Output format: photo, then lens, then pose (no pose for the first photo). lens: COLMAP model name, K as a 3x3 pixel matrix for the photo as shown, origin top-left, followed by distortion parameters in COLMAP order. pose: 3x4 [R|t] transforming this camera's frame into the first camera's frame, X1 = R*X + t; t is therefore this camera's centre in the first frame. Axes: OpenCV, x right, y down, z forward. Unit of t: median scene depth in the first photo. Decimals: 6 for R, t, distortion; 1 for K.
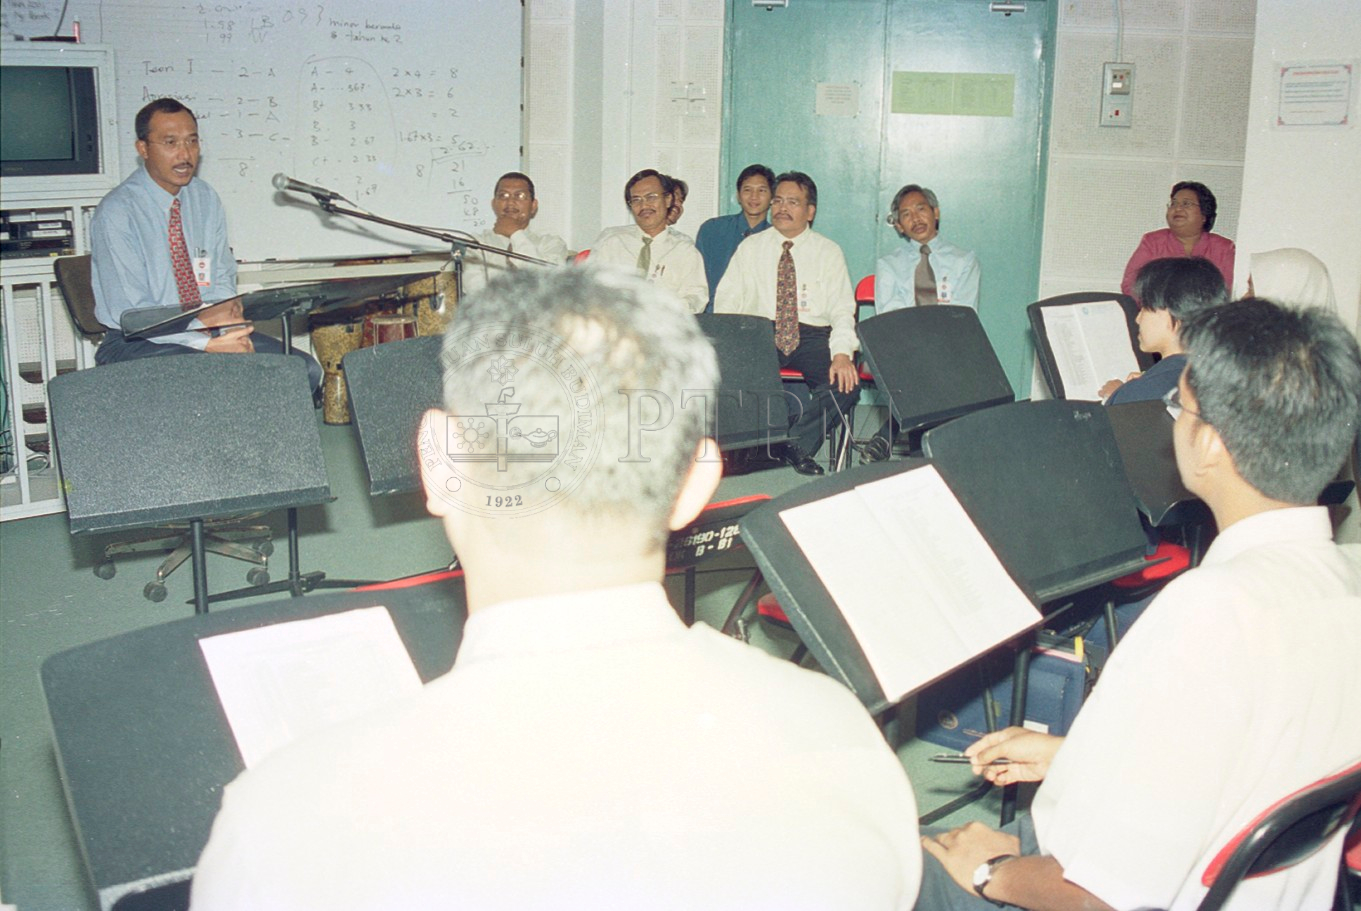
lens RADIAL K [[1465.9, 0, 680.5], [0, 1465.9, 455.5], [0, 0, 1]] dist [-0.124354, -0.000630]
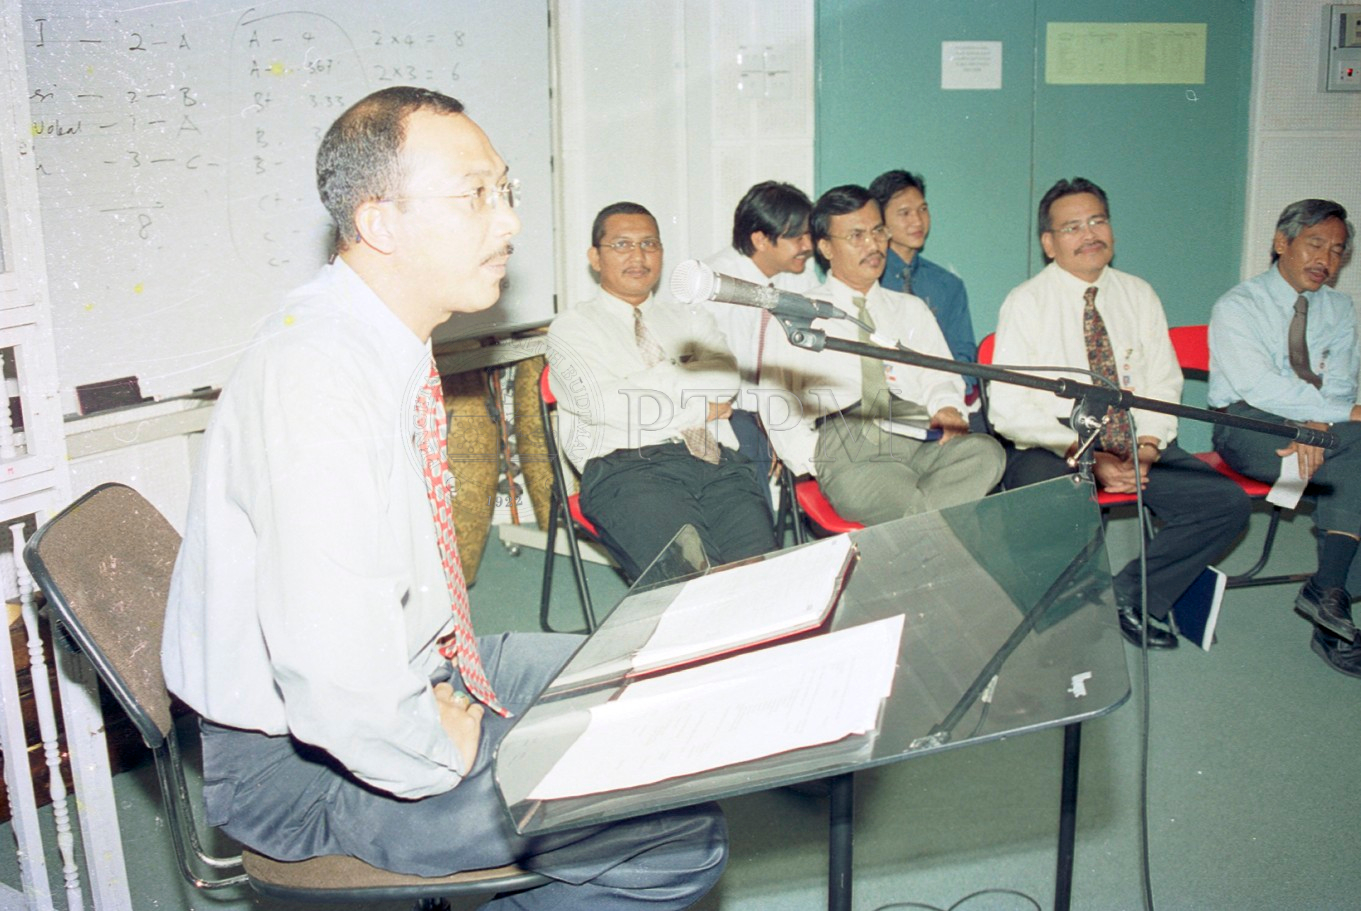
lens RADIAL K [[1465.9, 0, 680.5], [0, 1465.9, 455.5], [0, 0, 1]] dist [-0.124354, -0.000630]
pose [[0.954428, -0.110165, 0.277365, -0.267168], [0.107827, 0.993887, 0.023719, -0.105315], [-0.278283, 0.007269, 0.960472, 0.434980]]
